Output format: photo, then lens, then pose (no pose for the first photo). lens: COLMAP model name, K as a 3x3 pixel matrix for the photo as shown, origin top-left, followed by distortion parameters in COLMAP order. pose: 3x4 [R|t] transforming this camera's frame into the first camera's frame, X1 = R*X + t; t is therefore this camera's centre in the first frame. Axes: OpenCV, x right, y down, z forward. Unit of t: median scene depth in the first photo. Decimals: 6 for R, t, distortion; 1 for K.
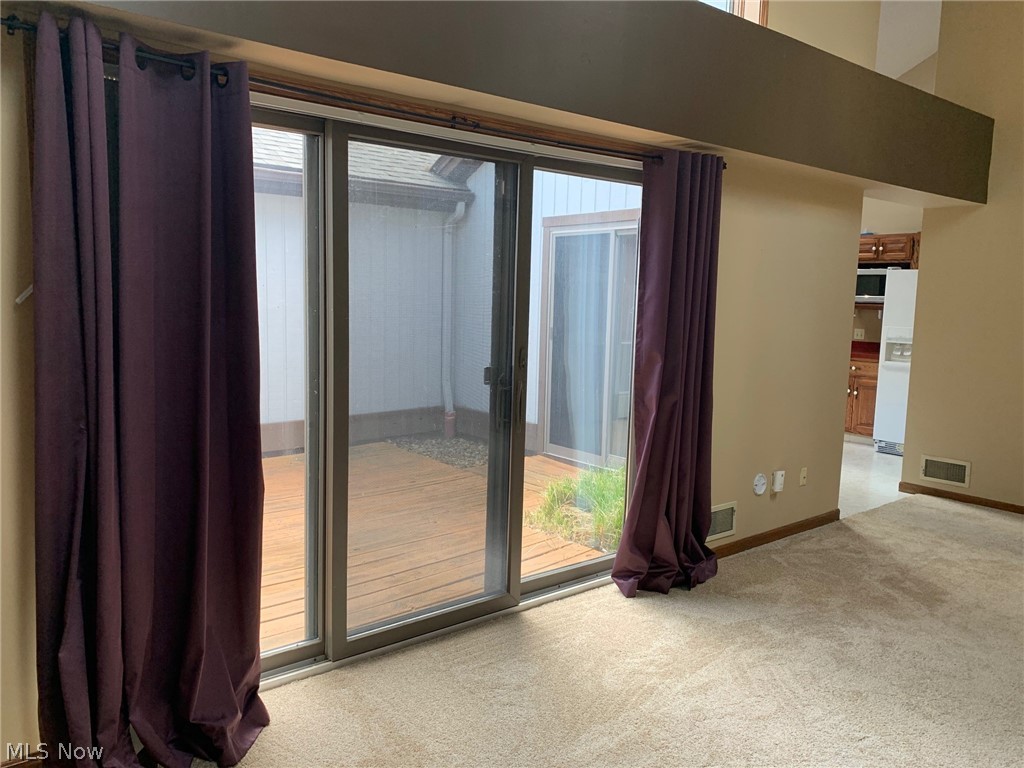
lens RADIAL K [[789.3, 0, 512.0], [0, 789.3, 384.0], [0, 0, 1]] dist [0.086068, -0.159160]
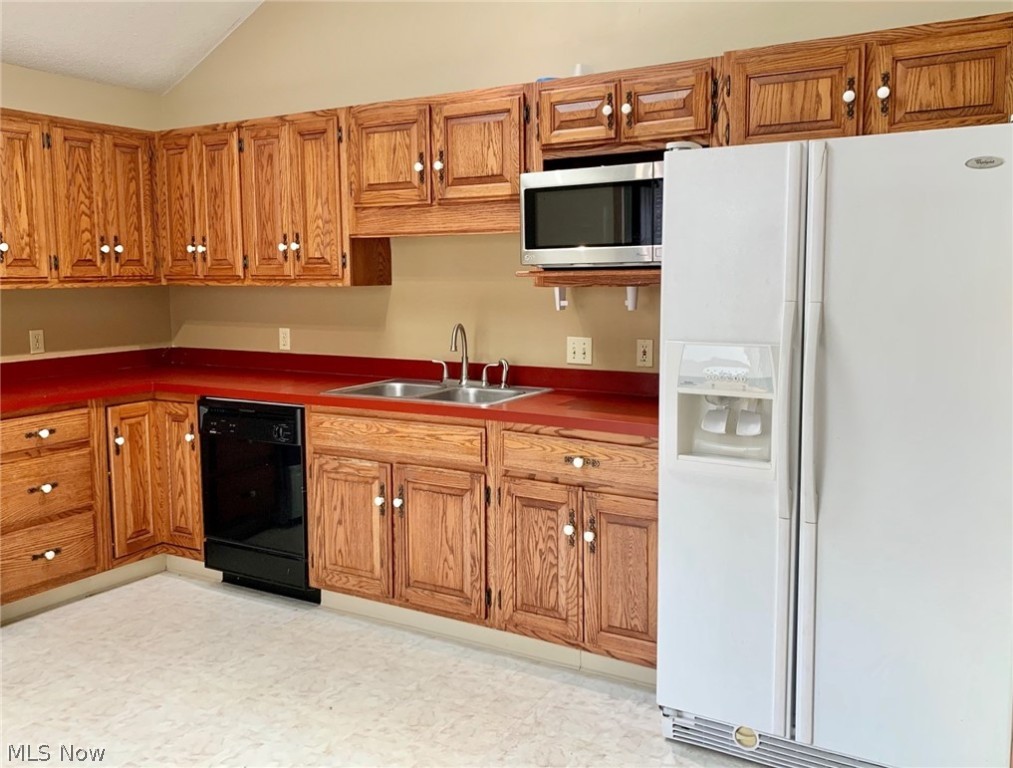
lens RADIAL K [[851.0, 0, 503.7], [0, 851.0, 350.2], [0, 0, 1]] dist [0.077307, -0.163850]
pose [[0.932067, -0.062121, 0.356920, 0.278493], [0.068733, 0.997618, -0.005857, -0.068082], [-0.355706, 0.029992, 0.934117, 0.685975]]
